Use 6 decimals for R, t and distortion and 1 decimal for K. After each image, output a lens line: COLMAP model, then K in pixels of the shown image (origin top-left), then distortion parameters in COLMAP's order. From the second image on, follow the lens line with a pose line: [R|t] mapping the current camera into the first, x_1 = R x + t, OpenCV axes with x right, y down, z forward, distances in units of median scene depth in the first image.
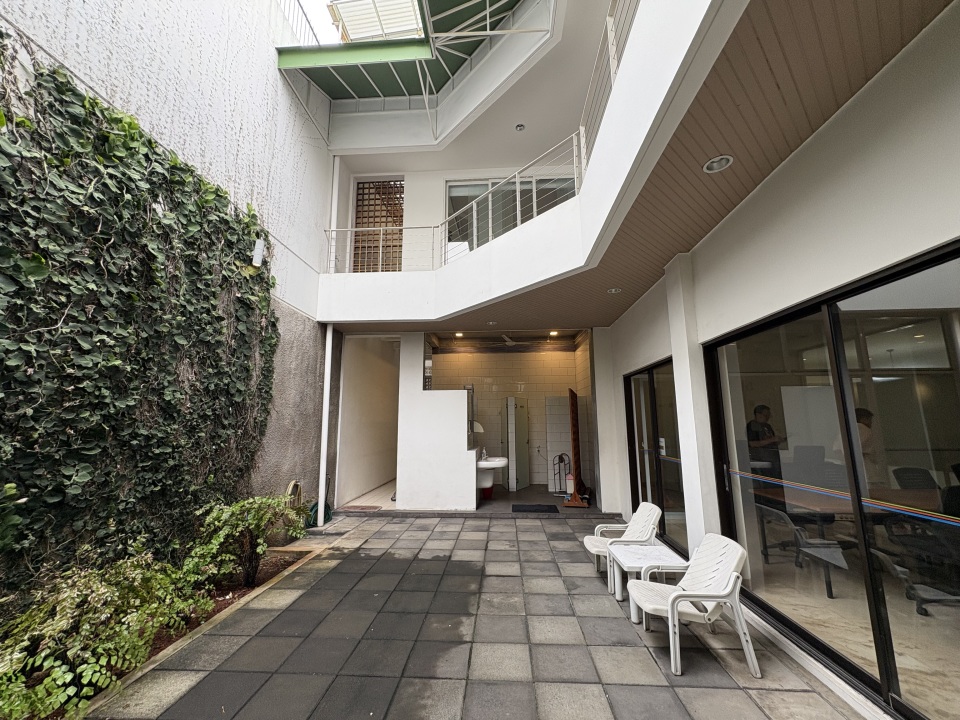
lens RADIAL K [[384.2, 0, 480.9], [0, 384.2, 359.9], [0, 0, 1]] dist [-0.000189, -0.000121]
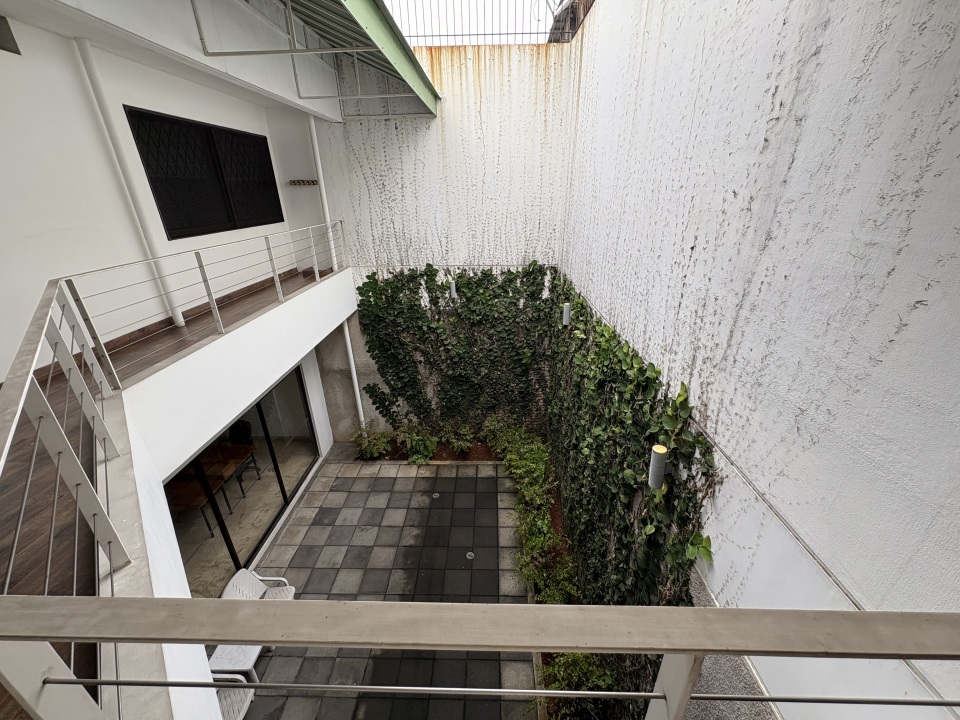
lens RADIAL K [[384.2, 0, 479.7], [0, 384.2, 358.5], [0, 0, 1]] dist [-0.000189, -0.000121]
pose [[-0.999333, 0.032315, -0.017027, -0.408169], [0.026963, 0.967105, 0.252944, -0.752449], [0.024640, 0.252316, -0.967331, 1.932692]]
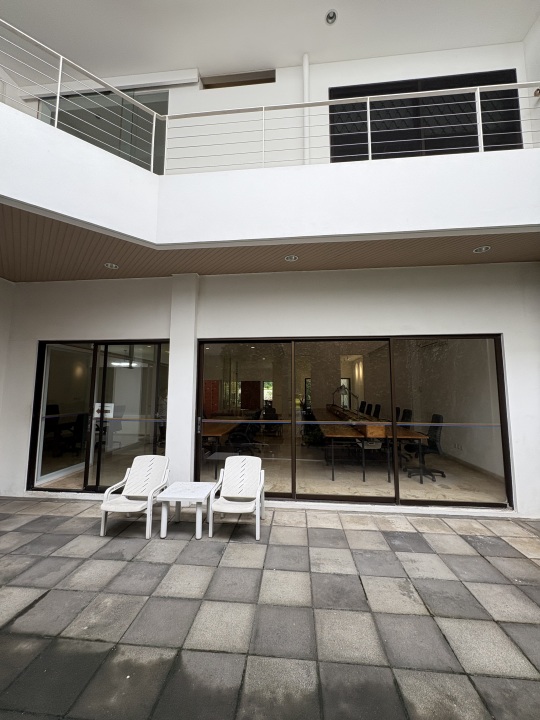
lens RADIAL K [[288.1, 0, 269.4], [0, 288.1, 362.2], [0, 0, 1]] dist [-0.000189, -0.000121]
pose [[0.034282, 0.097739, 0.994621, -0.549200], [-0.162887, 0.982446, -0.090928, 0.110714], [-0.986049, -0.158893, 0.049600, 0.681699]]
